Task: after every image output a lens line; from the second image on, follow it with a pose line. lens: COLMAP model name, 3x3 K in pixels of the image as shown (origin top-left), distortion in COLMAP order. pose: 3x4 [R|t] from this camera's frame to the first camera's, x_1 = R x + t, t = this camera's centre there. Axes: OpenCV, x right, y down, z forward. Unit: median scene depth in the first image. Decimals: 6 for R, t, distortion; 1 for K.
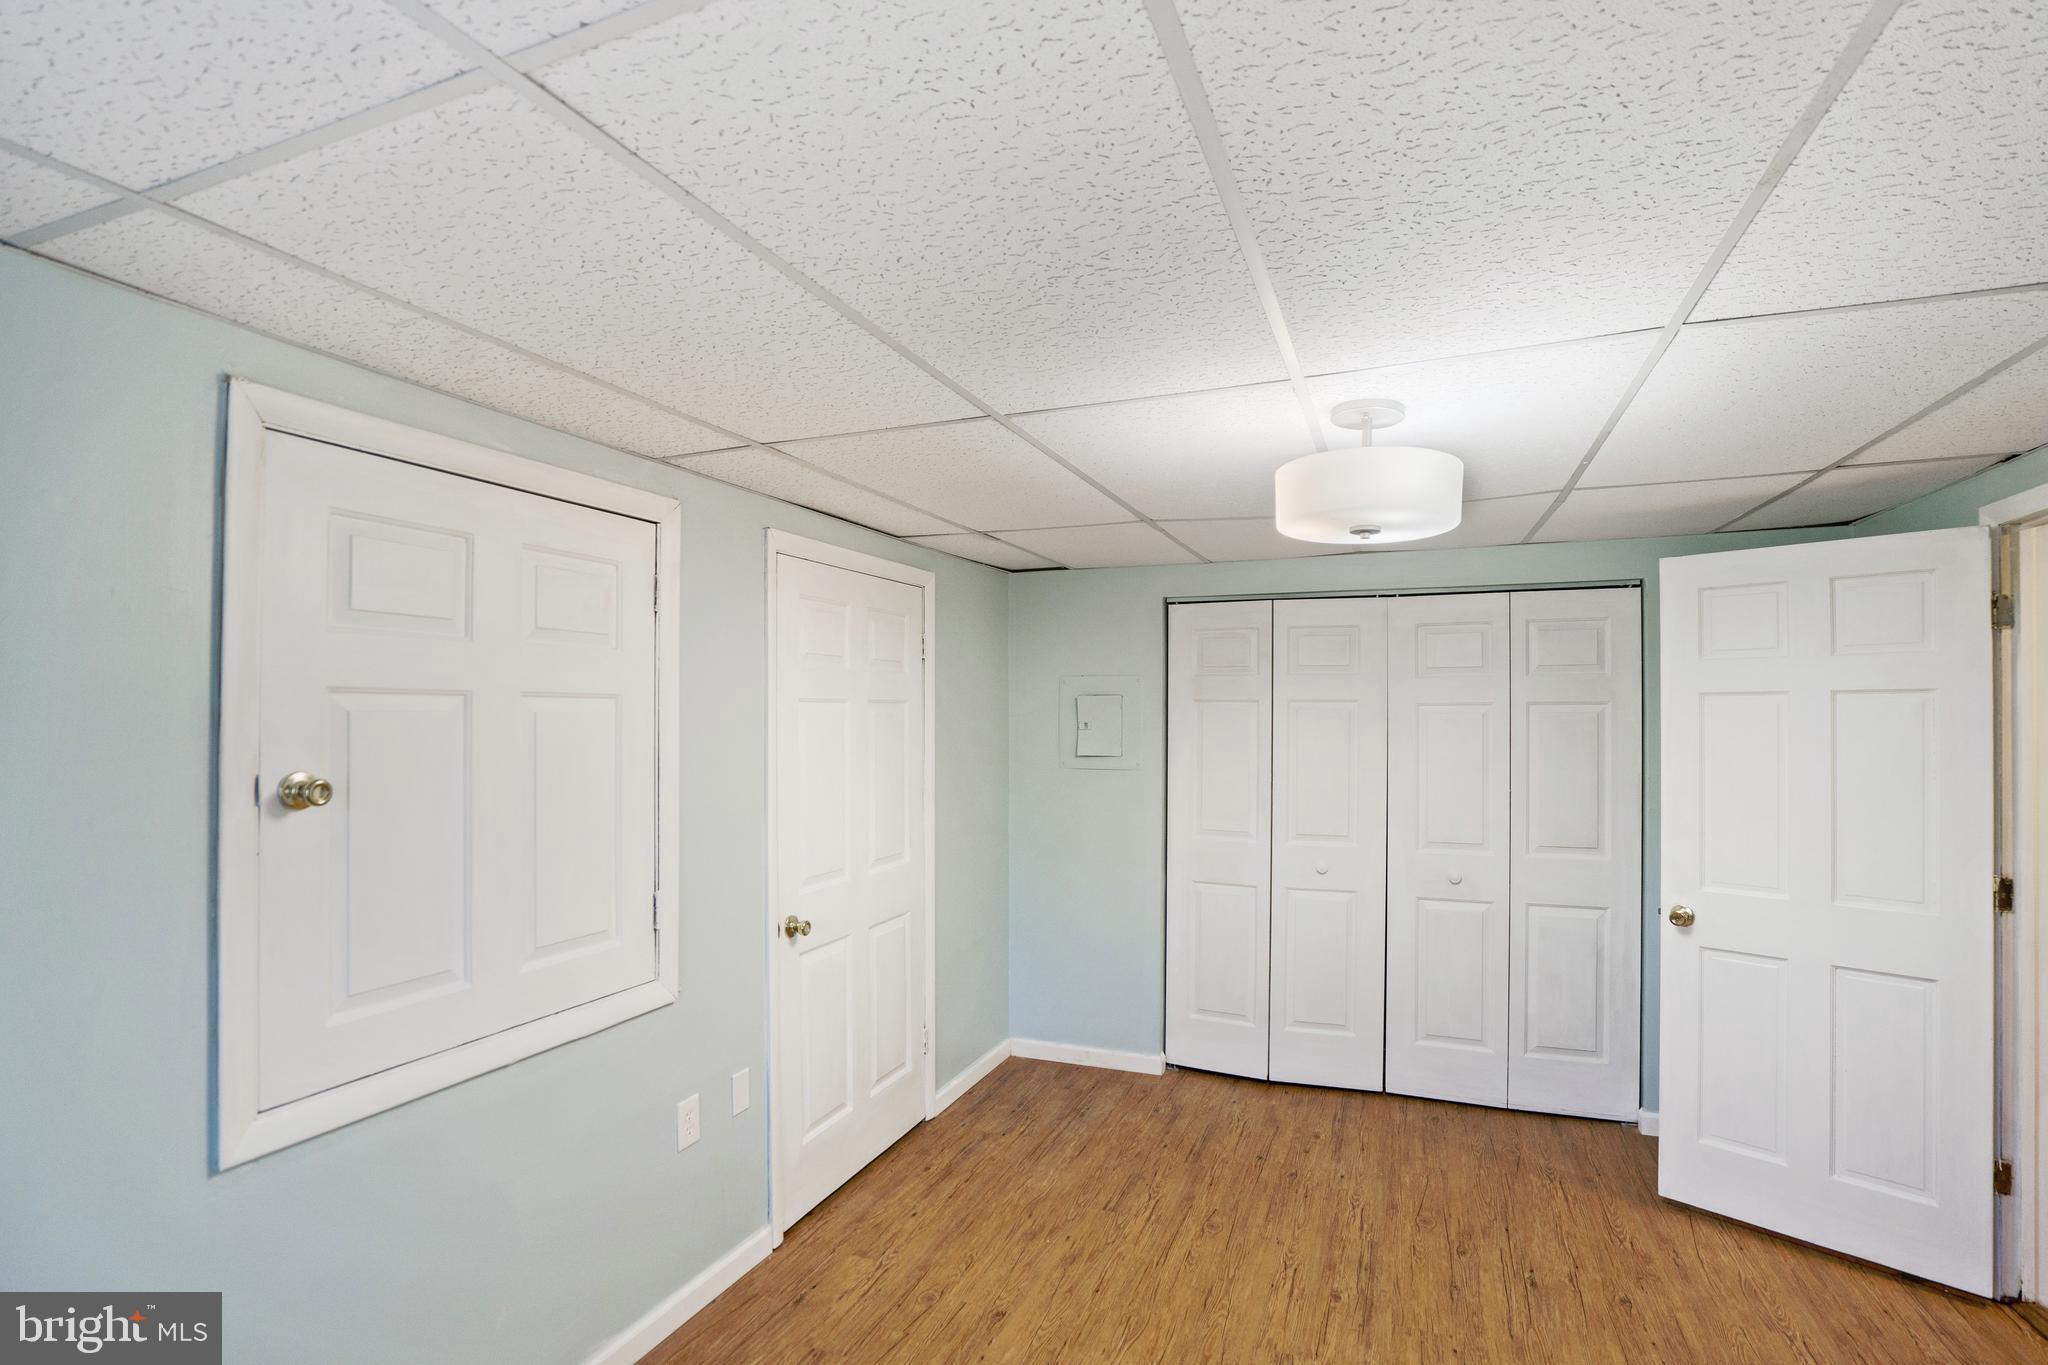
lens RADIAL K [[957.4, 0, 1036.1], [0, 957.4, 699.8], [0, 0, 1]] dist [-0.004822, 0.002183]
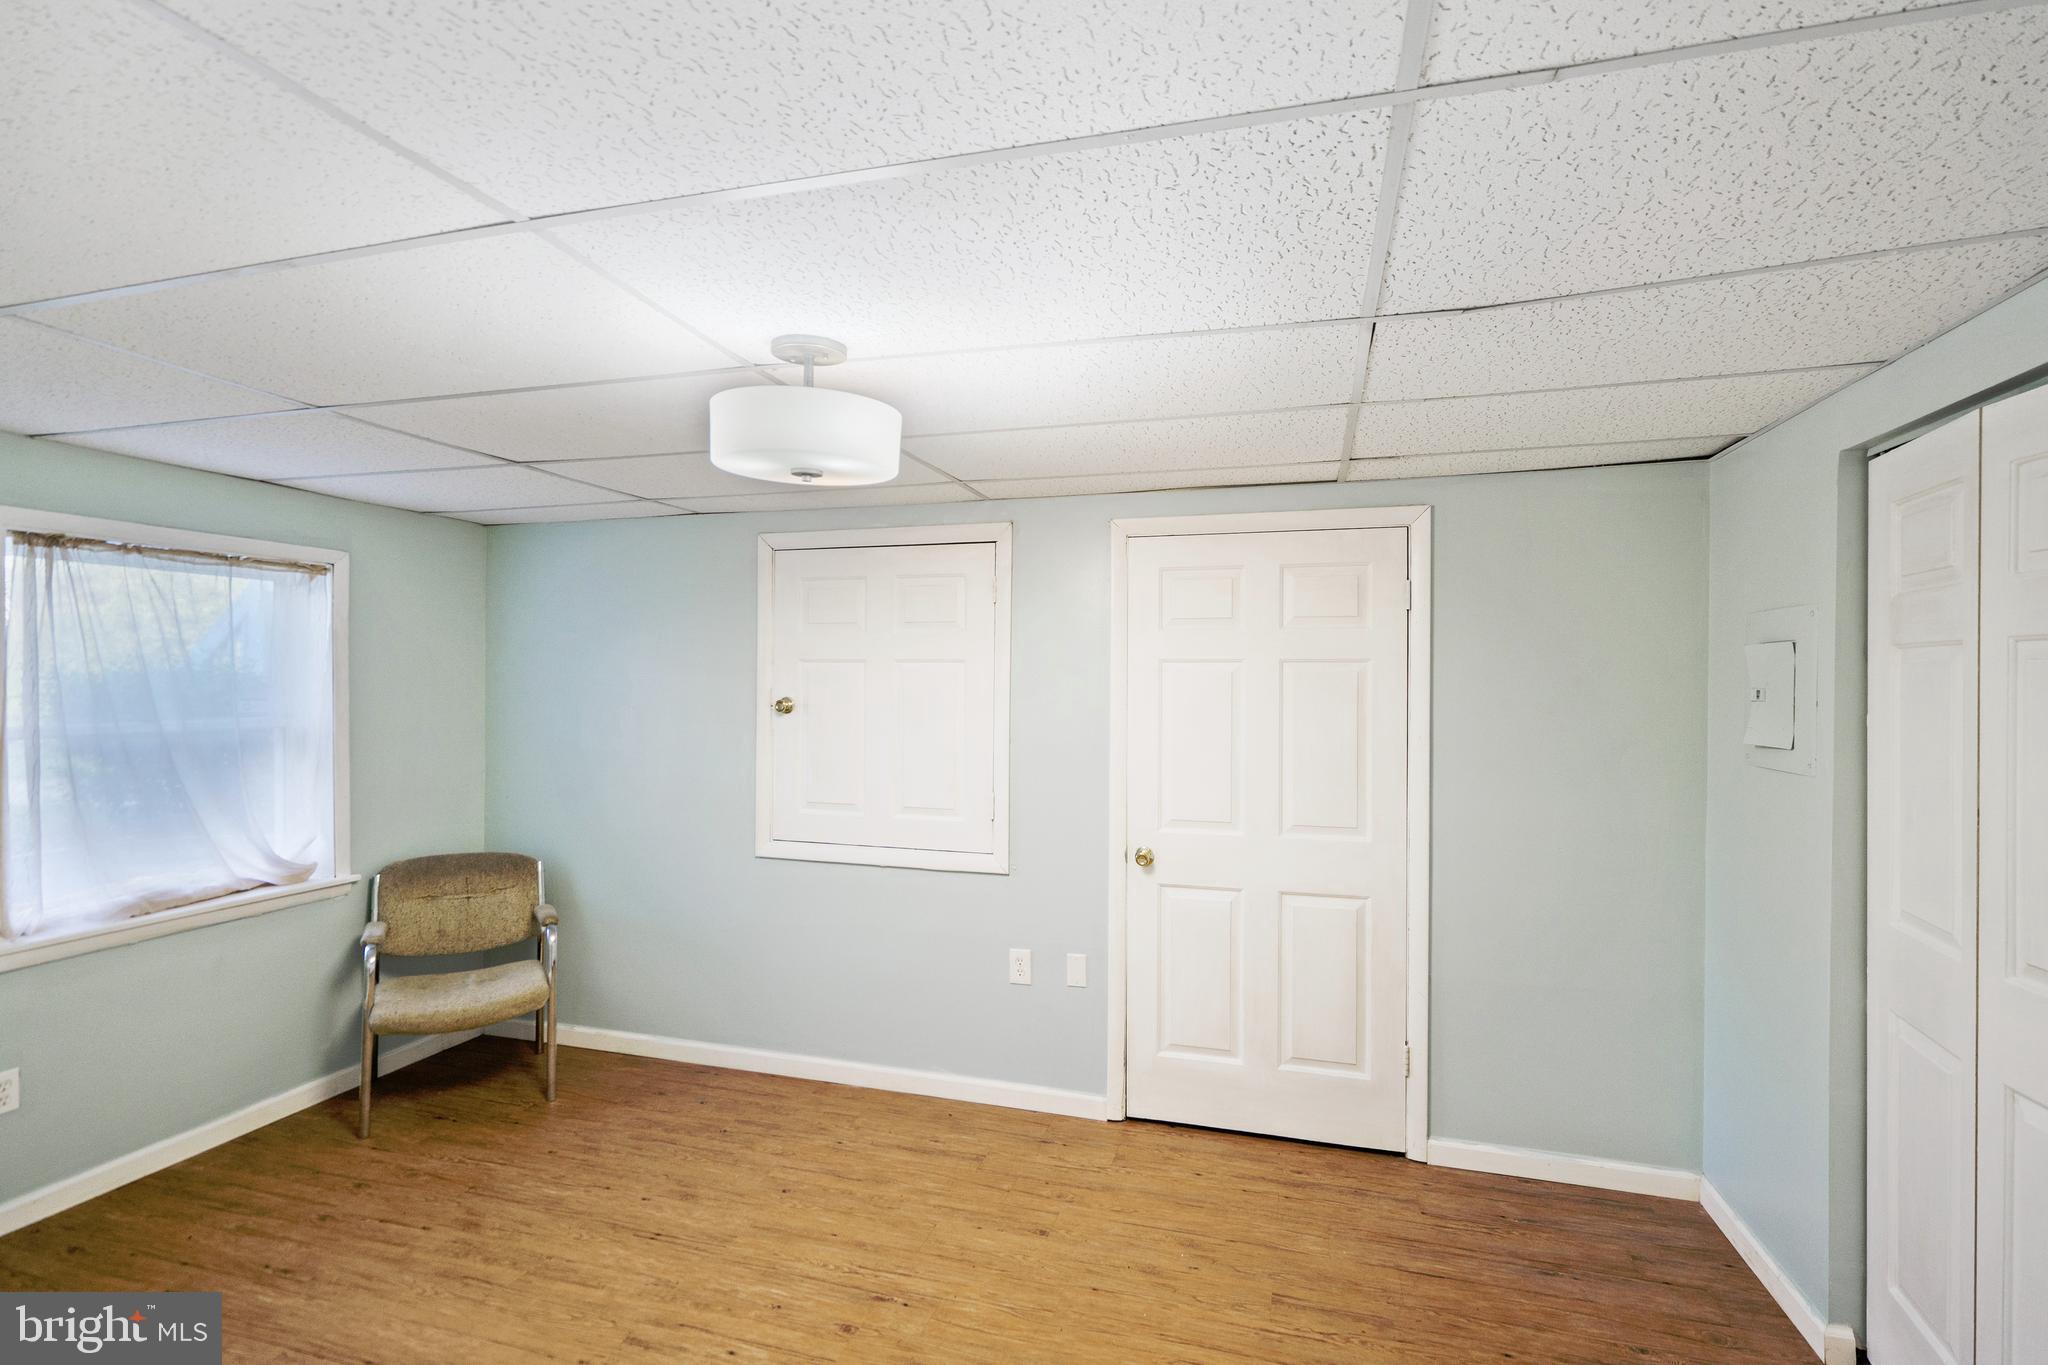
lens RADIAL K [[957.4, 0, 1038.0], [0, 957.4, 680.4], [0, 0, 1]] dist [-0.004822, 0.002183]
pose [[0.120213, 0.000310, -0.992748, 0.840533], [0.005719, 0.999983, 0.001005, 0.024278], [0.992732, -0.005799, 0.120210, 0.722286]]
